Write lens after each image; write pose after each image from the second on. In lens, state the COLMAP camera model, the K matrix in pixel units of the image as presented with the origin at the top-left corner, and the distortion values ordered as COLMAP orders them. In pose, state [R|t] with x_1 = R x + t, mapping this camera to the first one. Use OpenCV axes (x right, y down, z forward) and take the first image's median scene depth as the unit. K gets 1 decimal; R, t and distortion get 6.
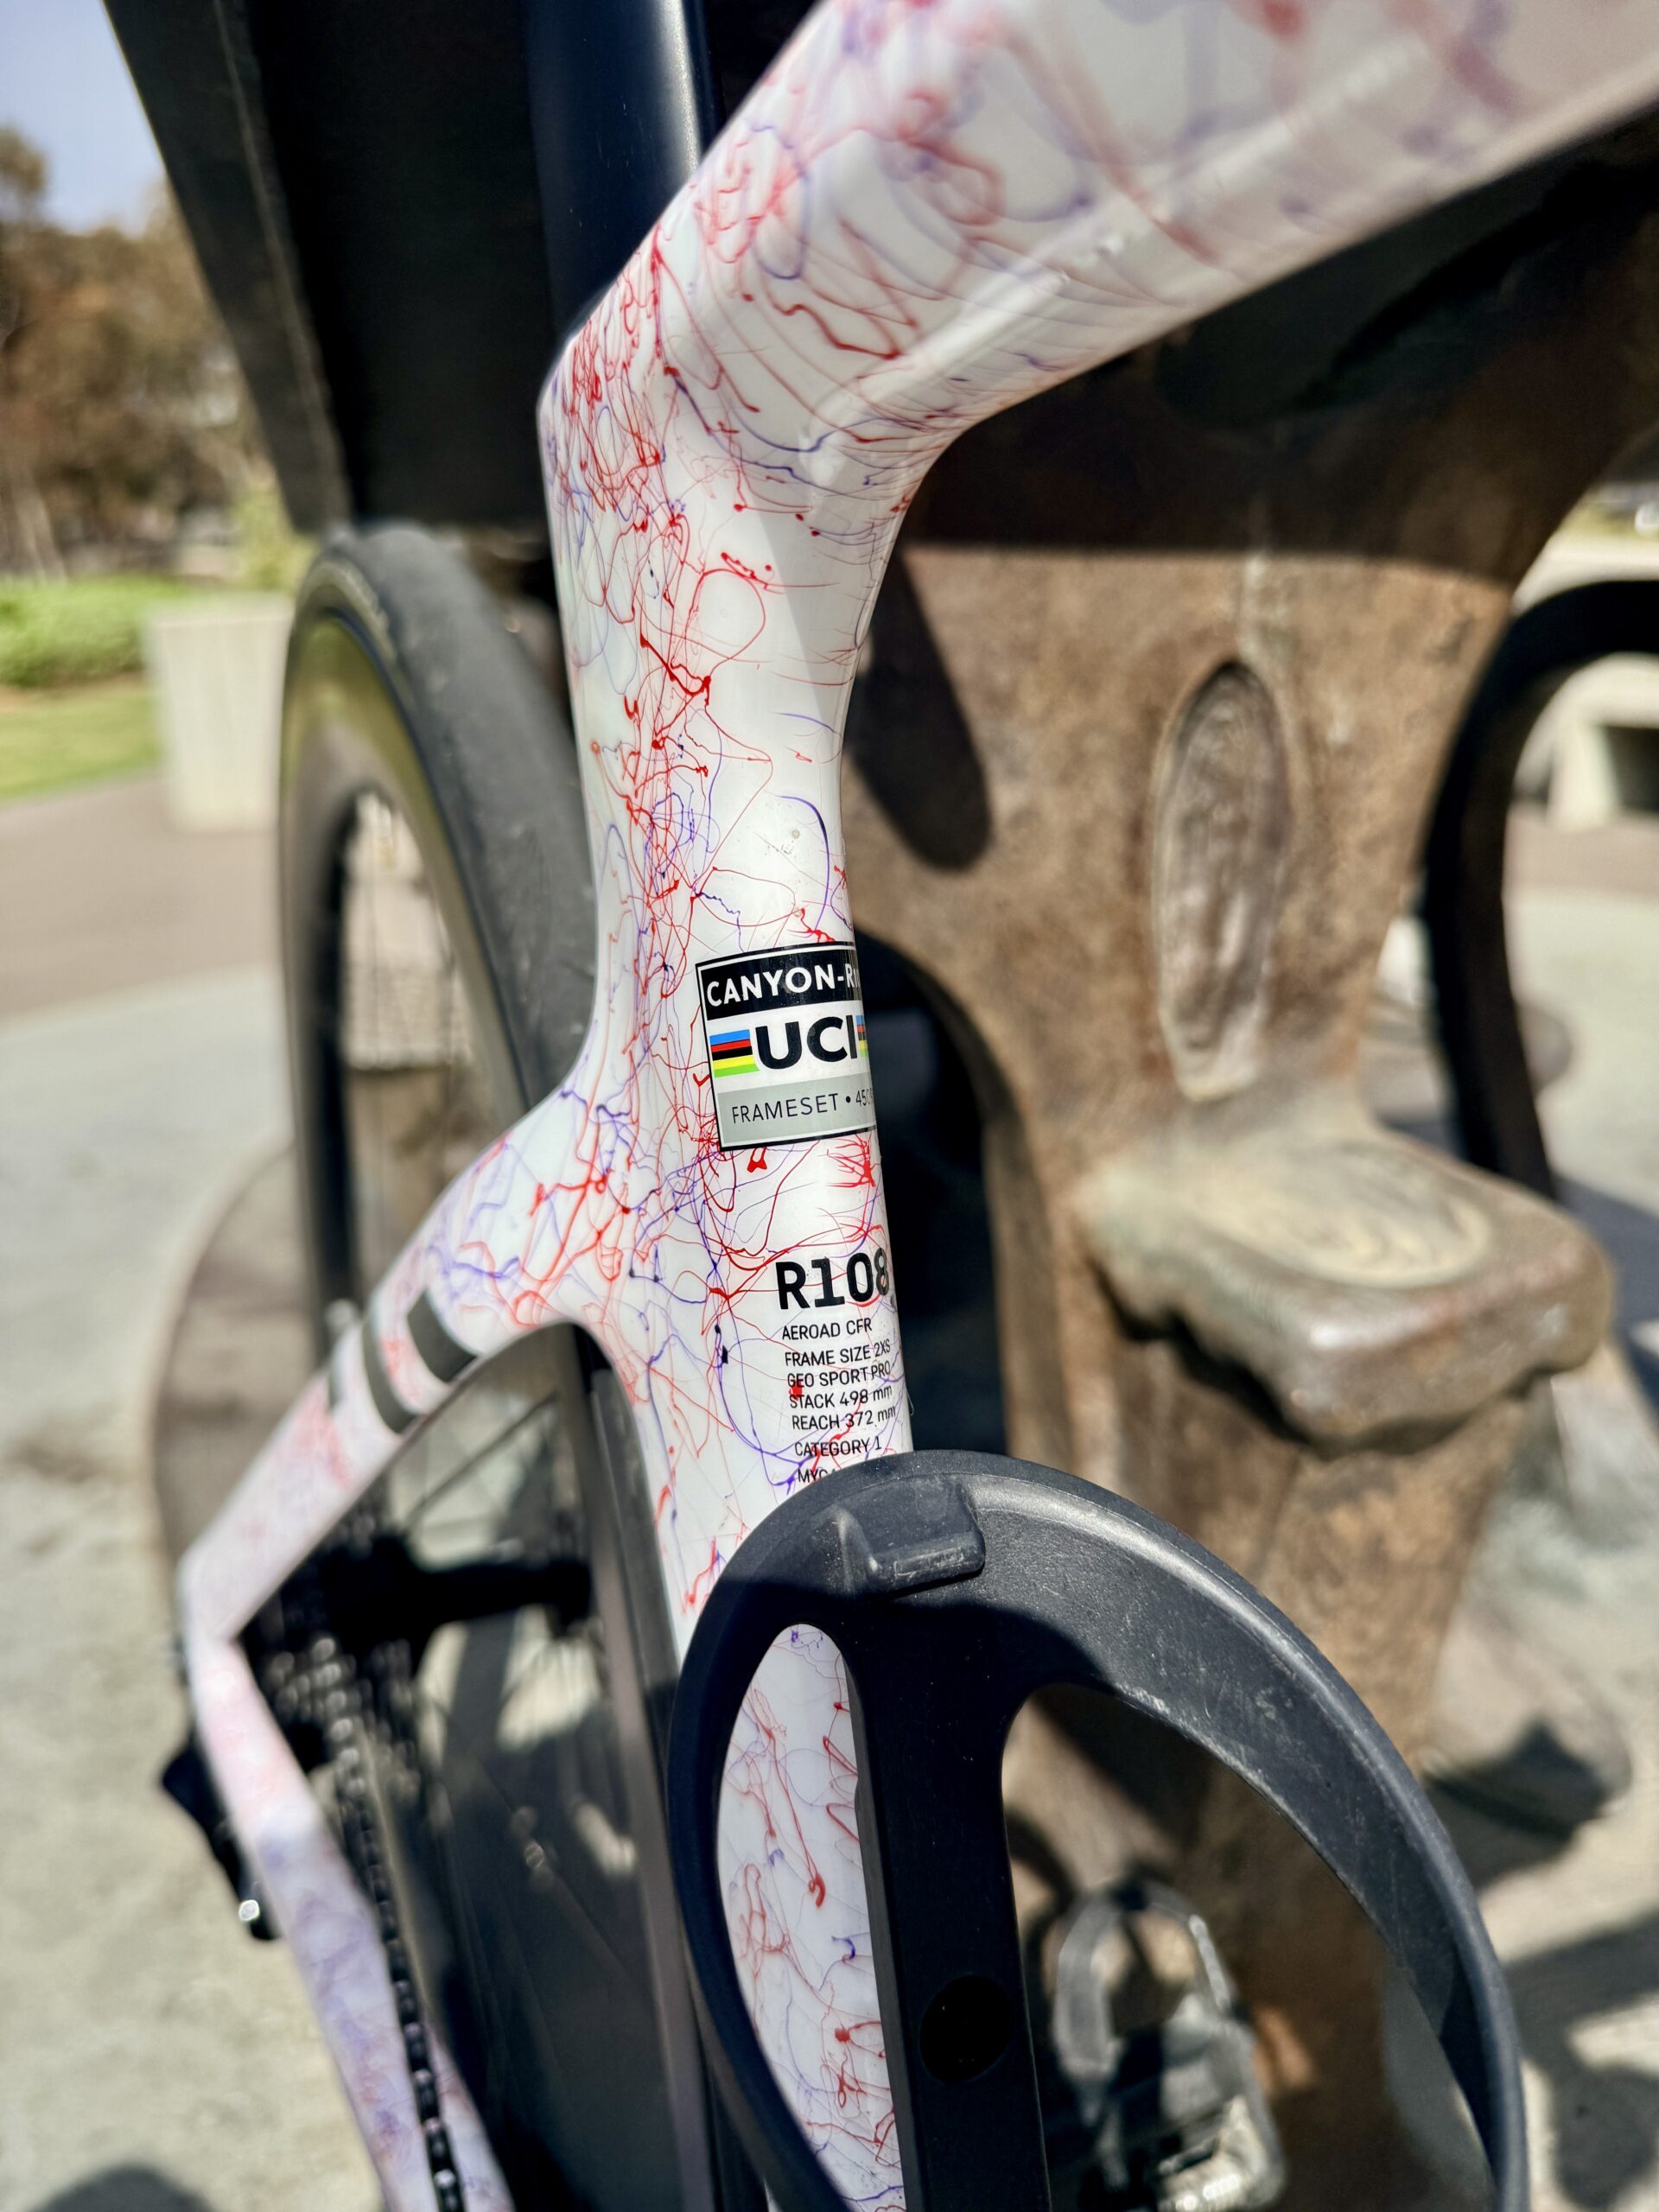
lens RADIAL K [[1778.0, 0, 829.5], [0, 1778.0, 1106.0], [0, 0, 1]] dist [-0.003274, -0.011124]
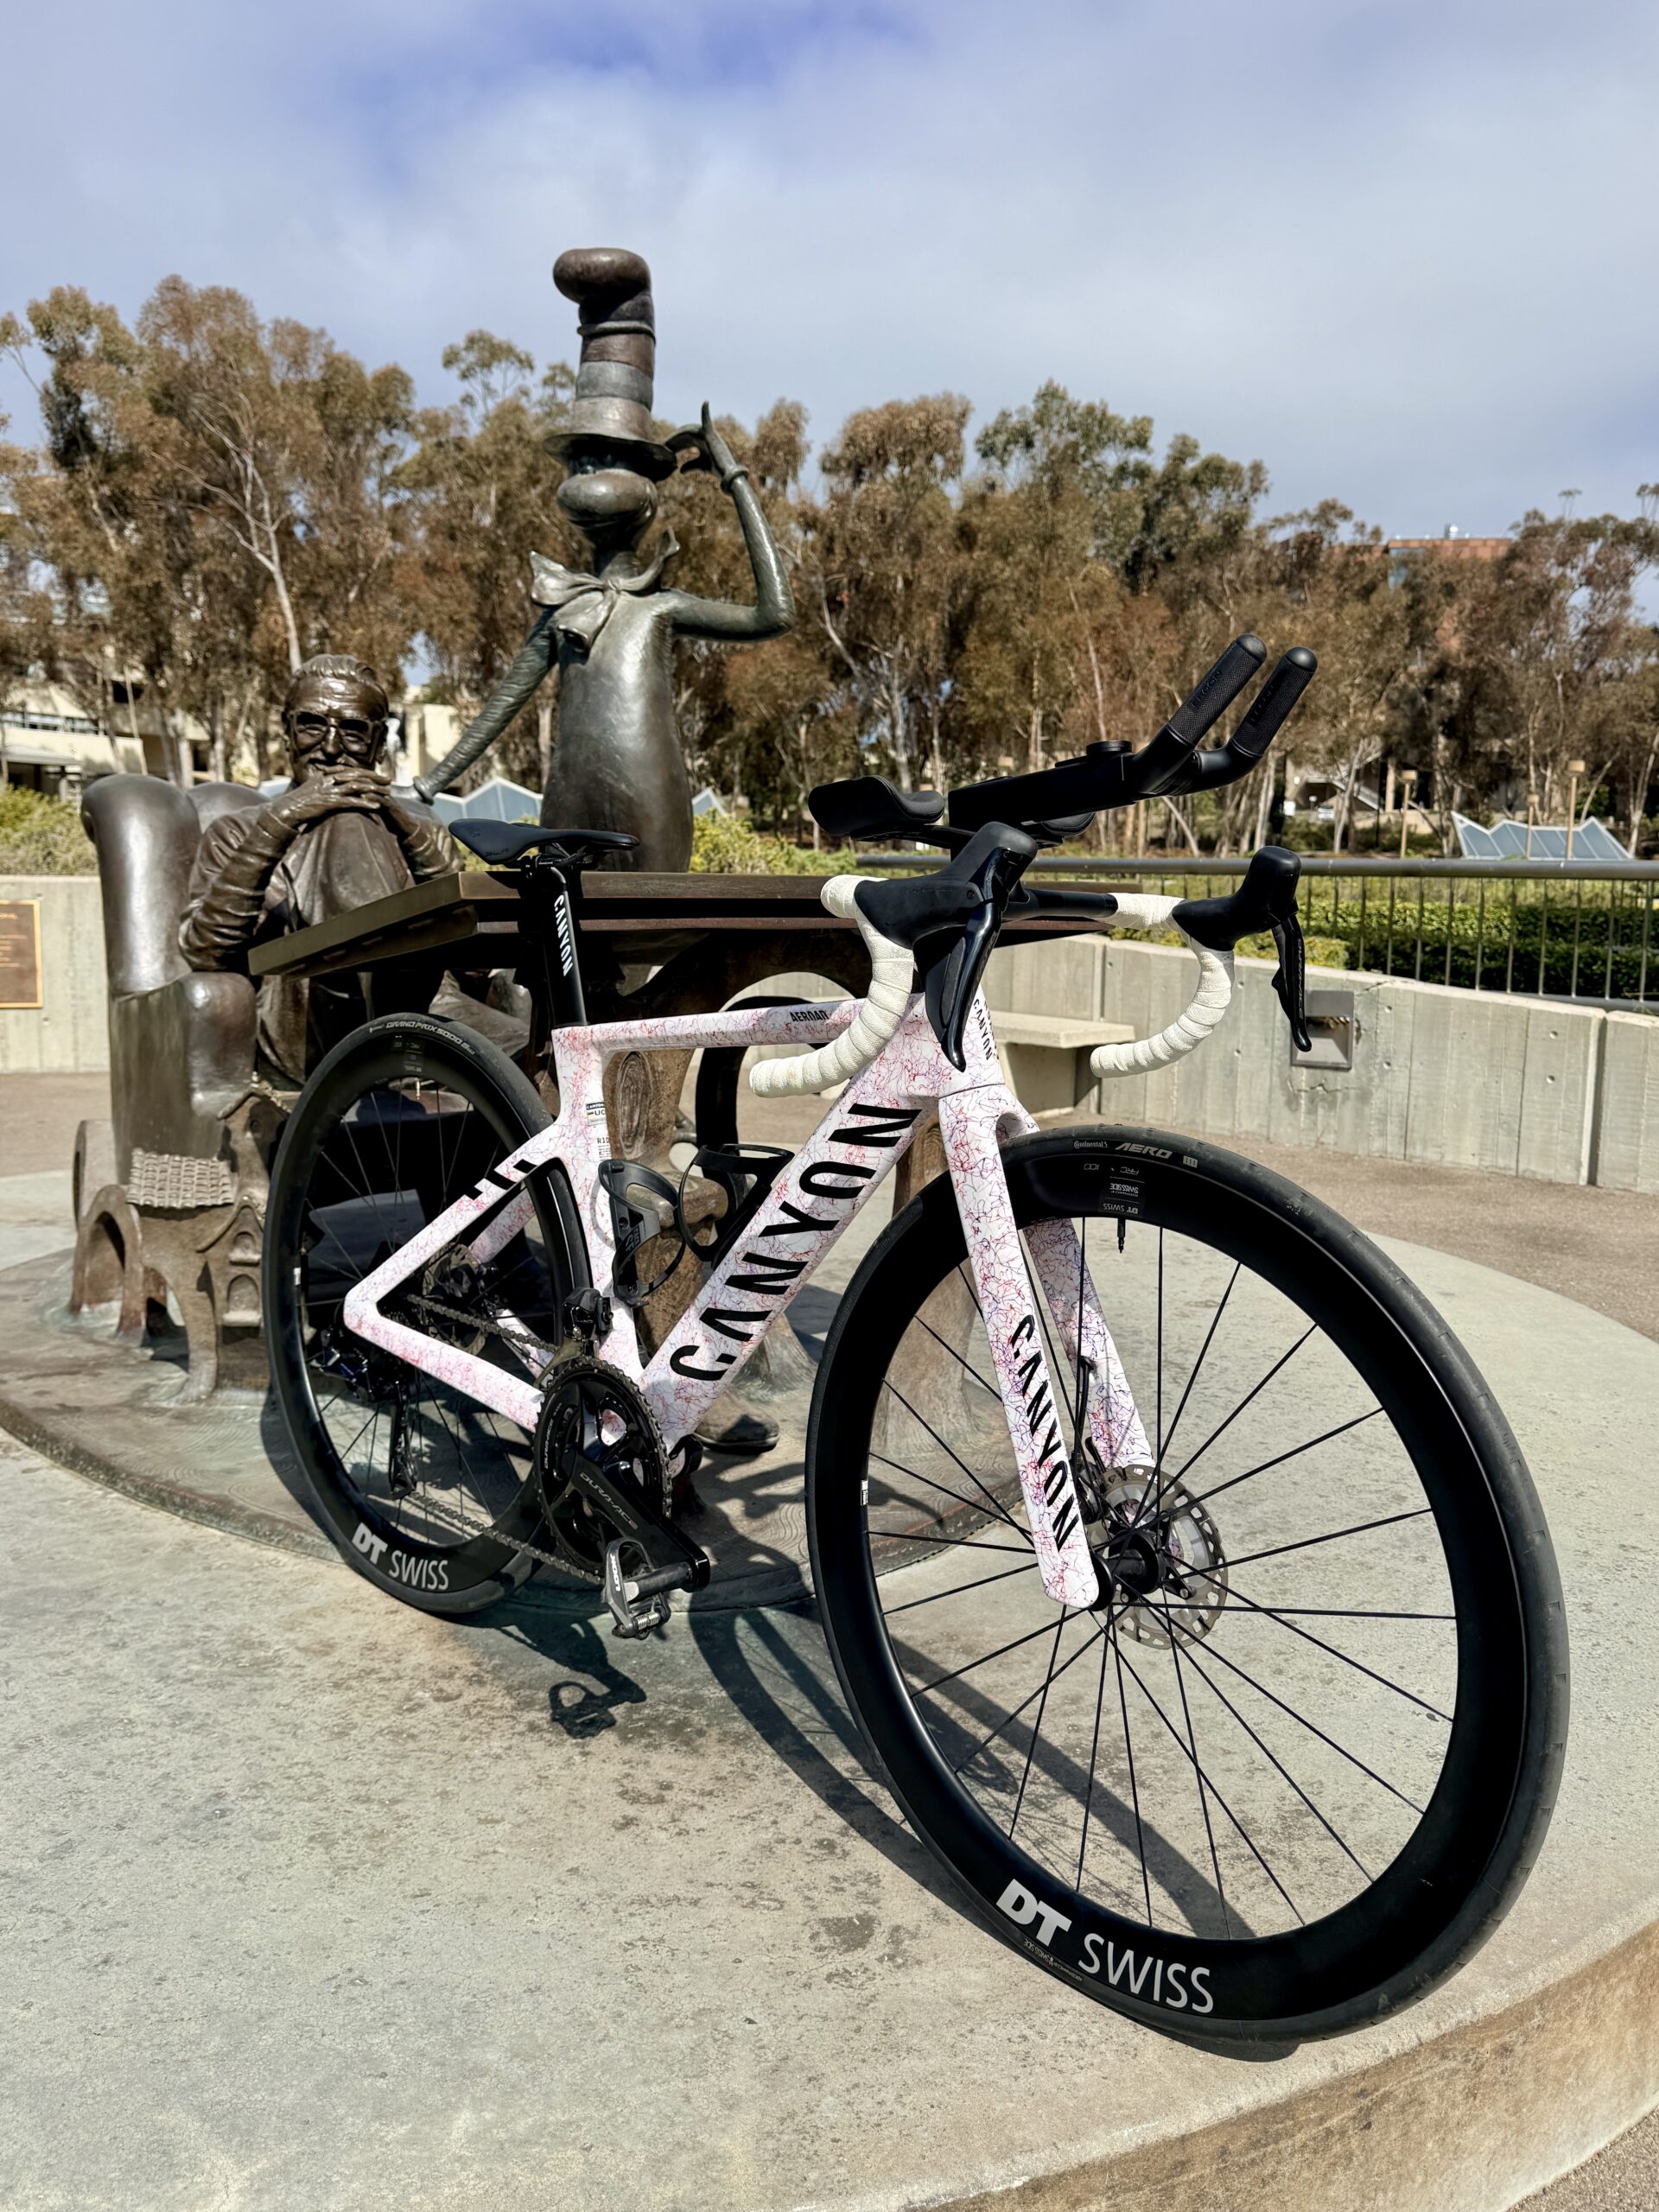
lens RADIAL K [[1778.0, 0, 829.5], [0, 1778.0, 1106.0], [0, 0, 1]] dist [-0.003274, -0.011124]
pose [[0.938440, 0.015185, 0.345108, -1.516040], [0.036268, 0.989181, -0.142146, 0.939617], [-0.343533, 0.145912, 0.927737, -5.818617]]
